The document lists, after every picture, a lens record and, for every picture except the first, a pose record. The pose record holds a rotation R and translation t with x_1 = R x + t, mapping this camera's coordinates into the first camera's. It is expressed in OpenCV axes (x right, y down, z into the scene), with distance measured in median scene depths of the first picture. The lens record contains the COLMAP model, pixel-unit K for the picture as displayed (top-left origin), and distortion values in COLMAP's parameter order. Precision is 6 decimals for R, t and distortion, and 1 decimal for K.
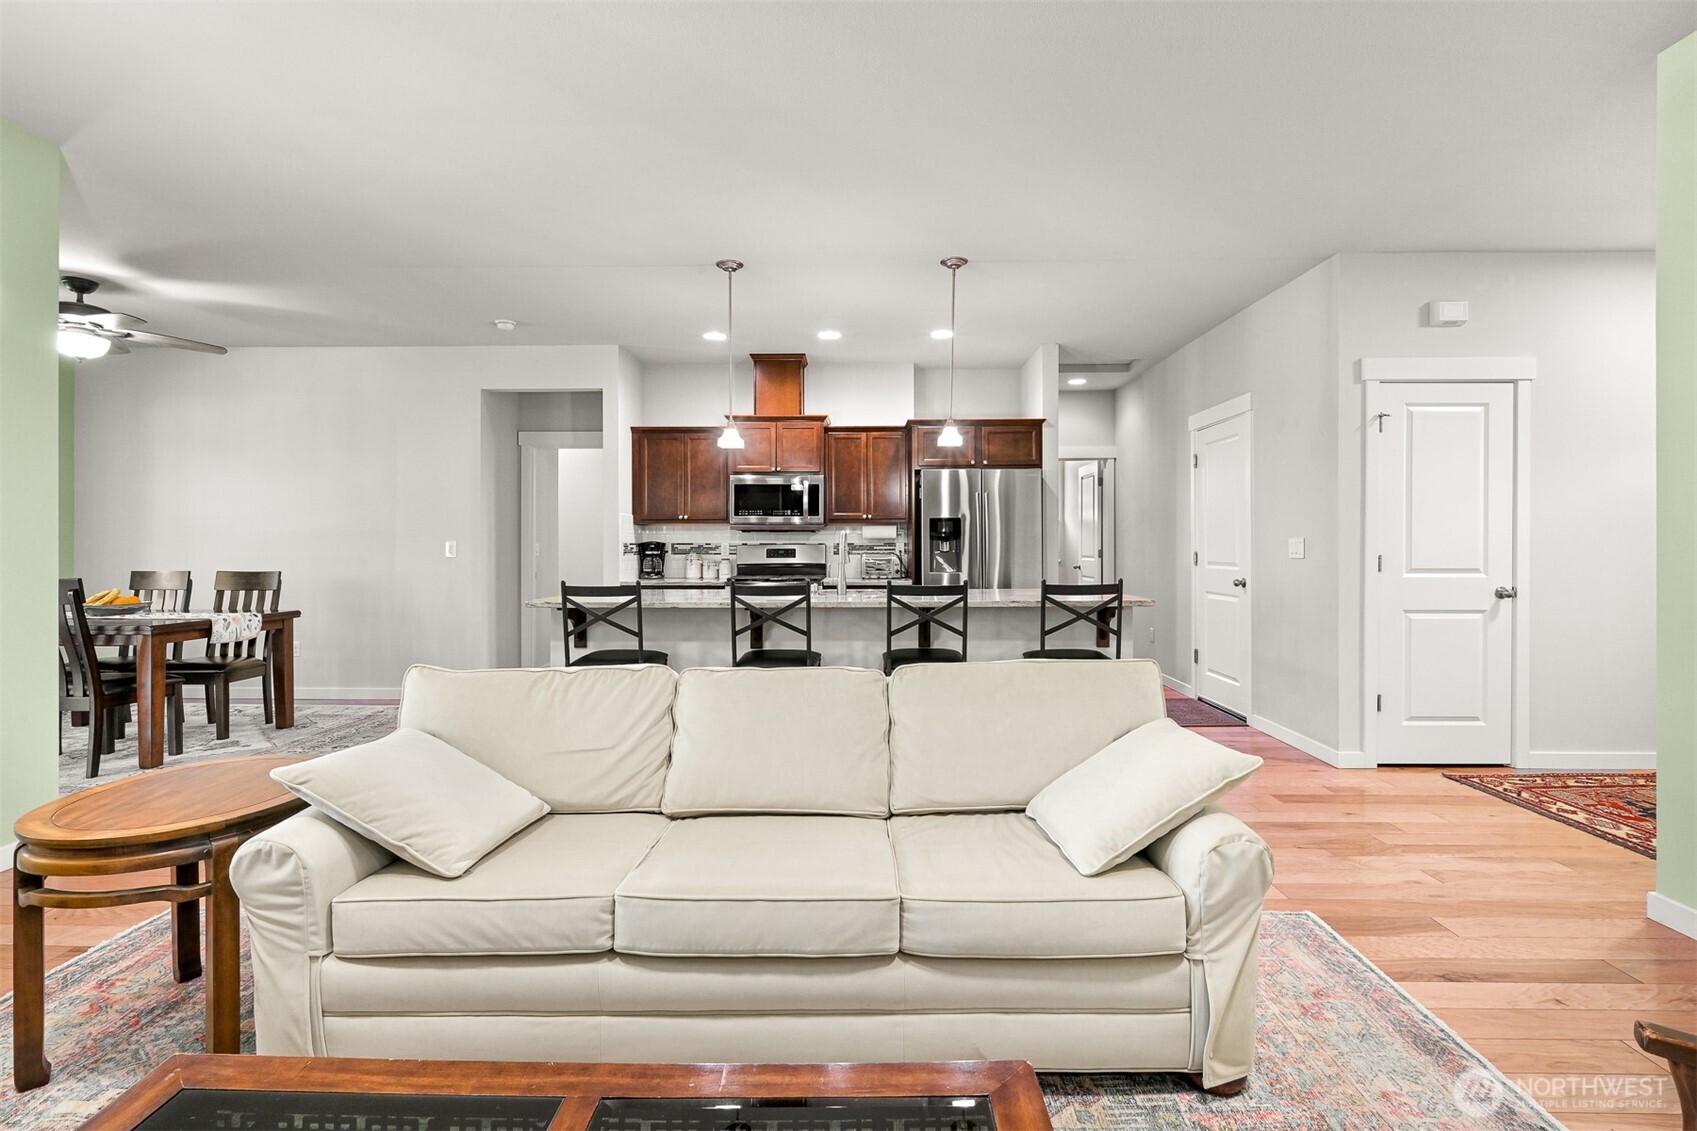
lens RADIAL K [[799.1, 0, 853.6], [0, 799.1, 544.8], [0, 0, 1]] dist [-0.000757, 0.000462]
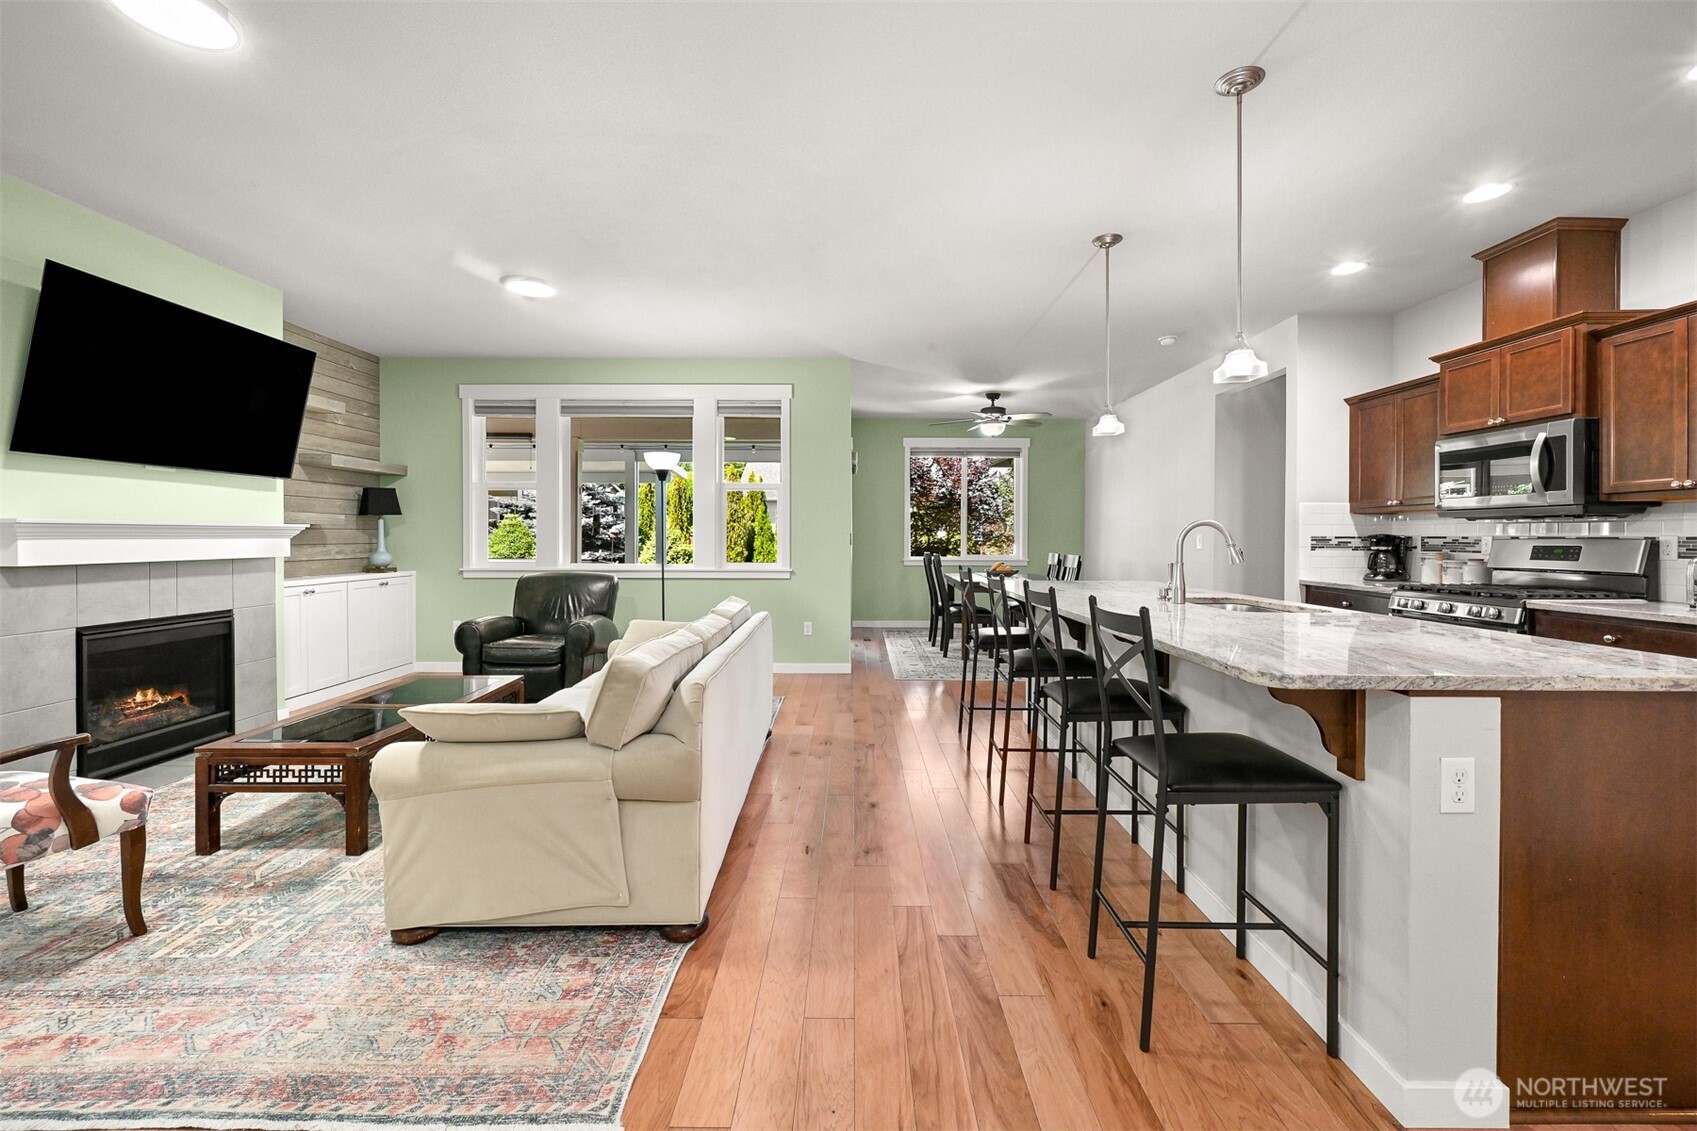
lens RADIAL K [[677.9, 0, 847.3], [0, 677.9, 540.7], [0, 0, 1]] dist [0.000377, 0.000240]
pose [[0.013545, 0.006389, -0.999888, 0.438066], [-0.001563, 0.999979, 0.006368, -0.001415], [0.999907, 0.001476, 0.013554, 0.467376]]
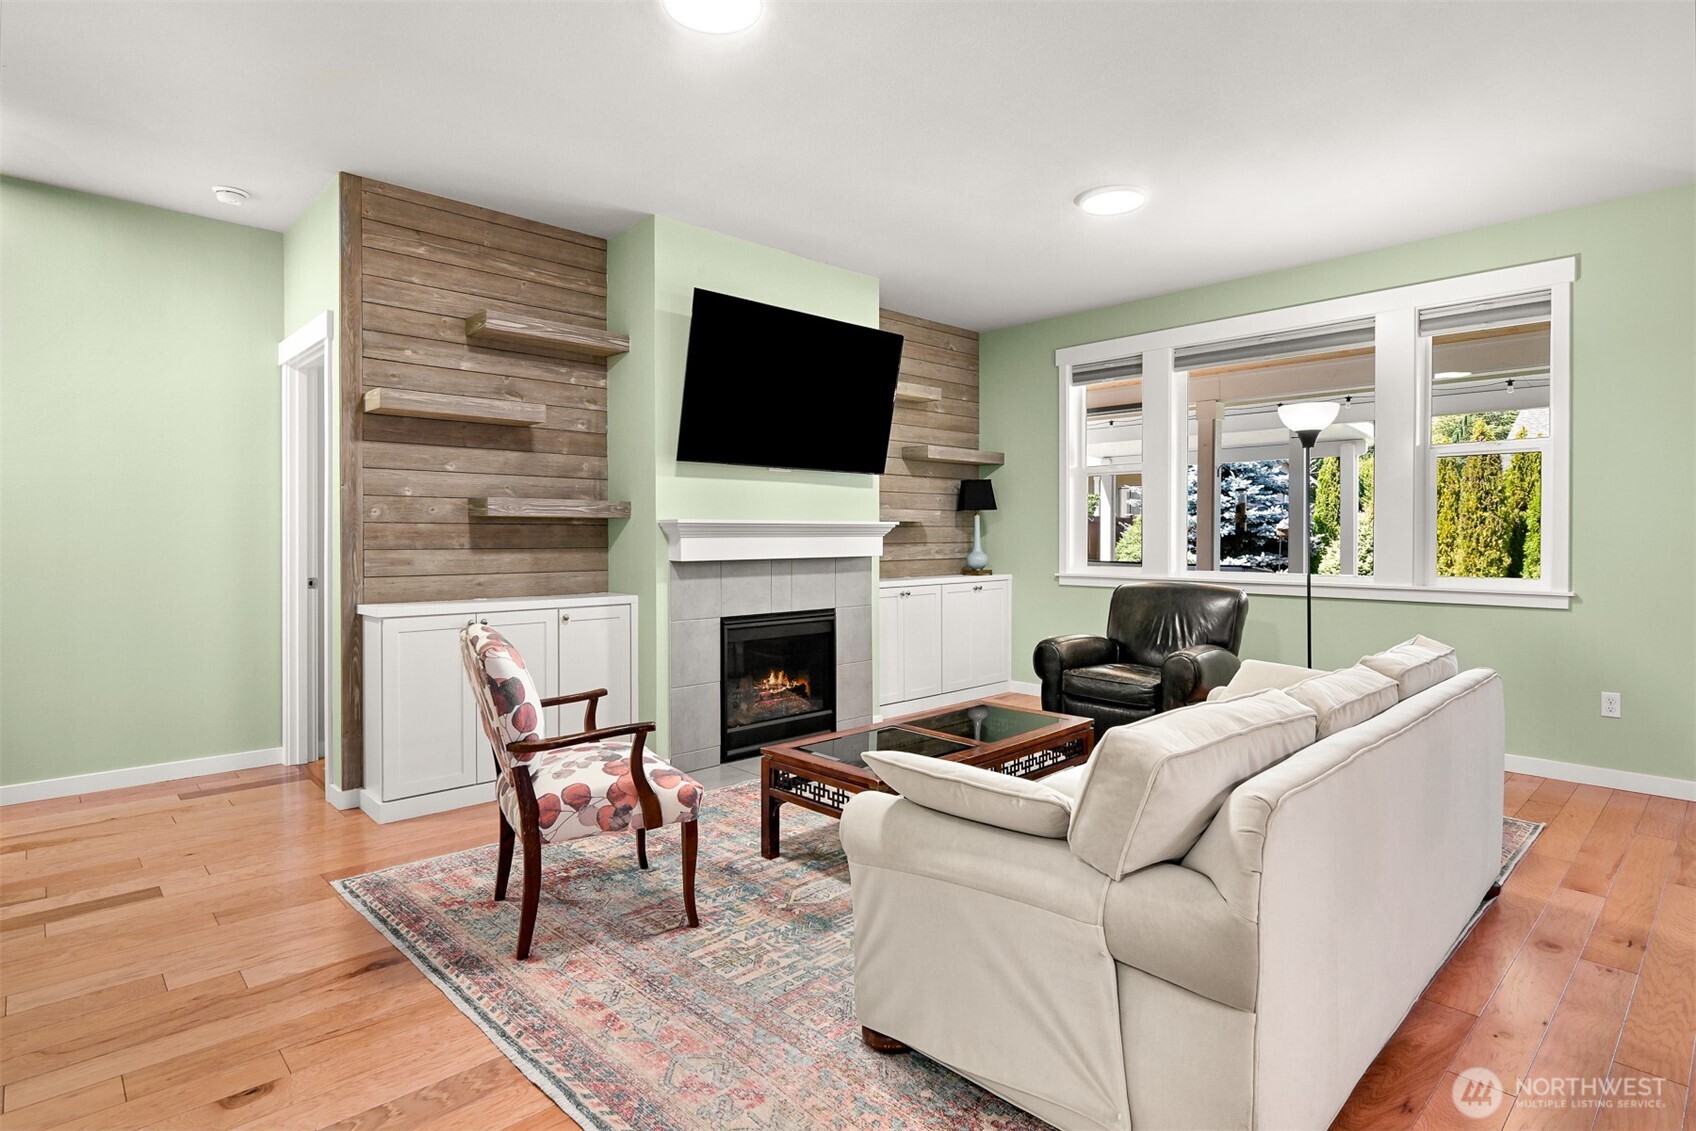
lens RADIAL K [[869.3, 0, 857.8], [0, 869.3, 543.9], [0, 0, 1]] dist [-0.003164, 0.000497]
pose [[-0.709784, 0.008676, -0.704366, 0.352102], [0.001267, 0.999938, 0.011040, -0.000839], [0.704418, 0.006944, -0.709751, 0.487621]]
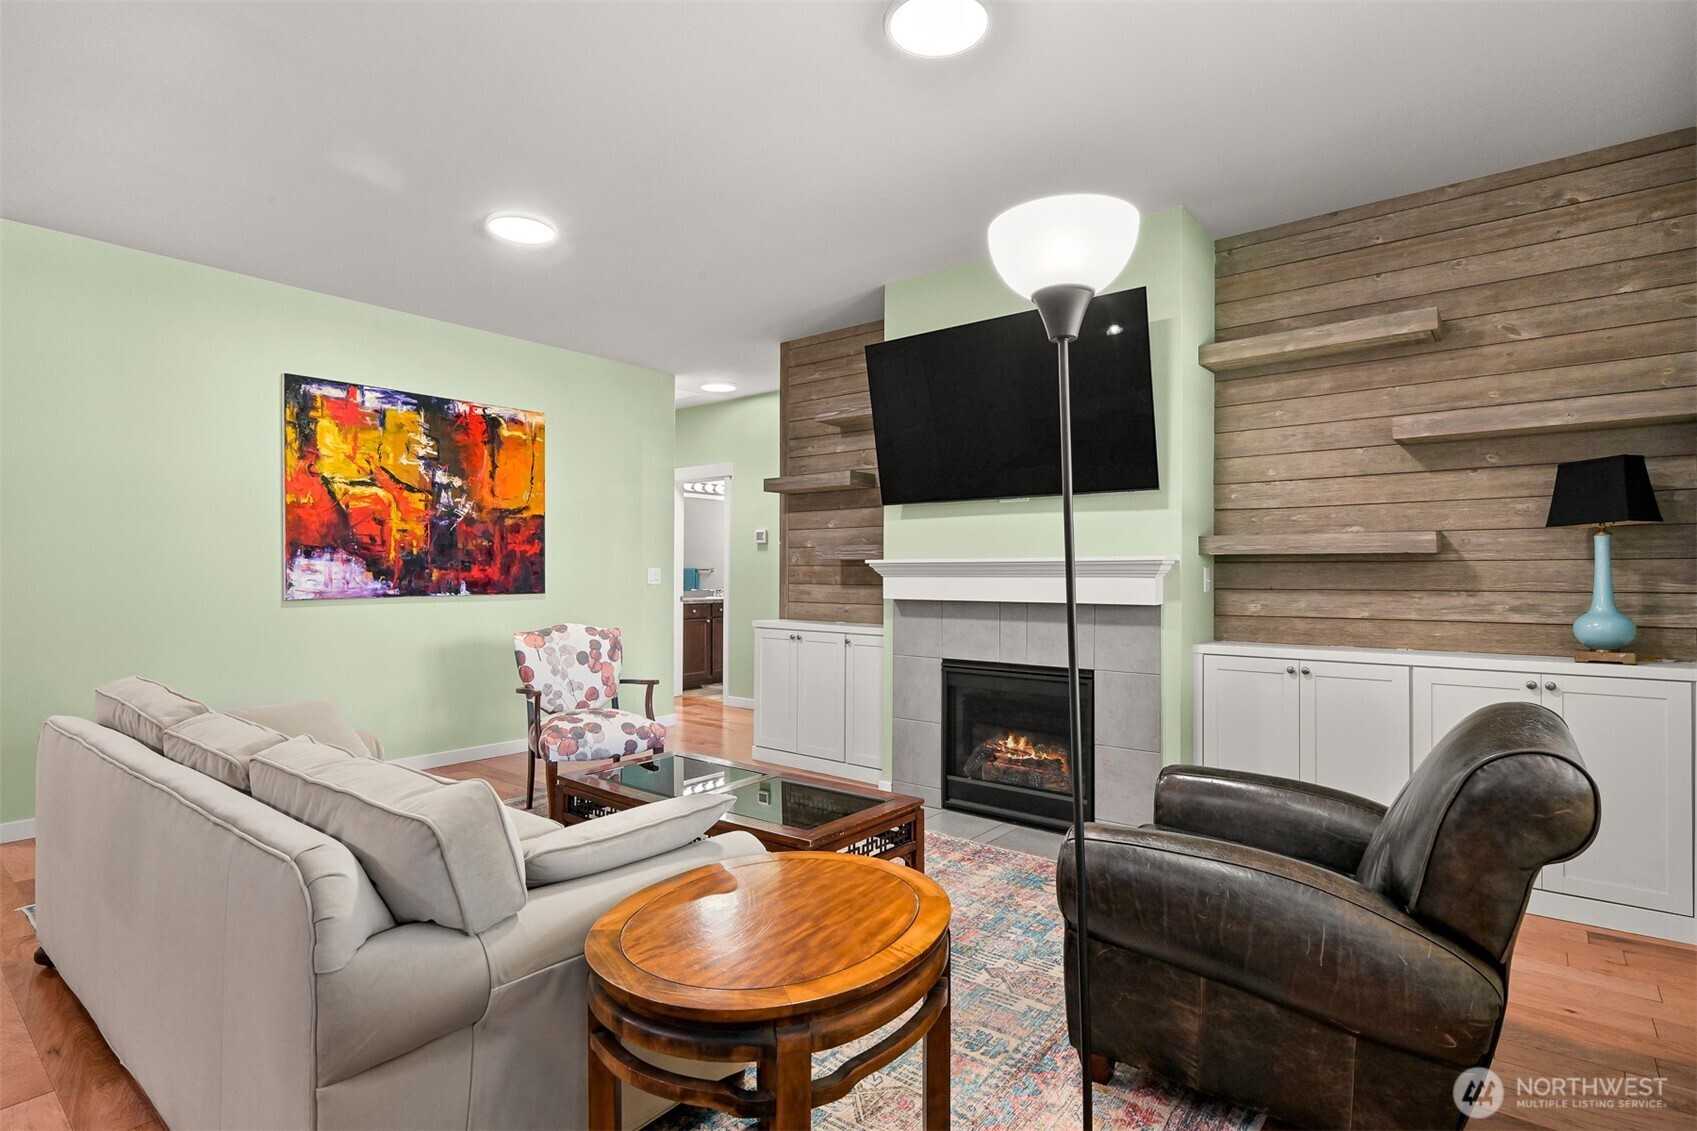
lens RADIAL K [[842.2, 0, 848.5], [0, 842.2, 565.5], [0, 0, 1]] dist [-0.001428, -0.000068]
pose [[-0.787628, 0.004895, 0.616132, -0.411596], [-0.002769, 0.999930, -0.011484, 0.000398], [-0.616145, -0.010751, -0.787559, 0.483415]]
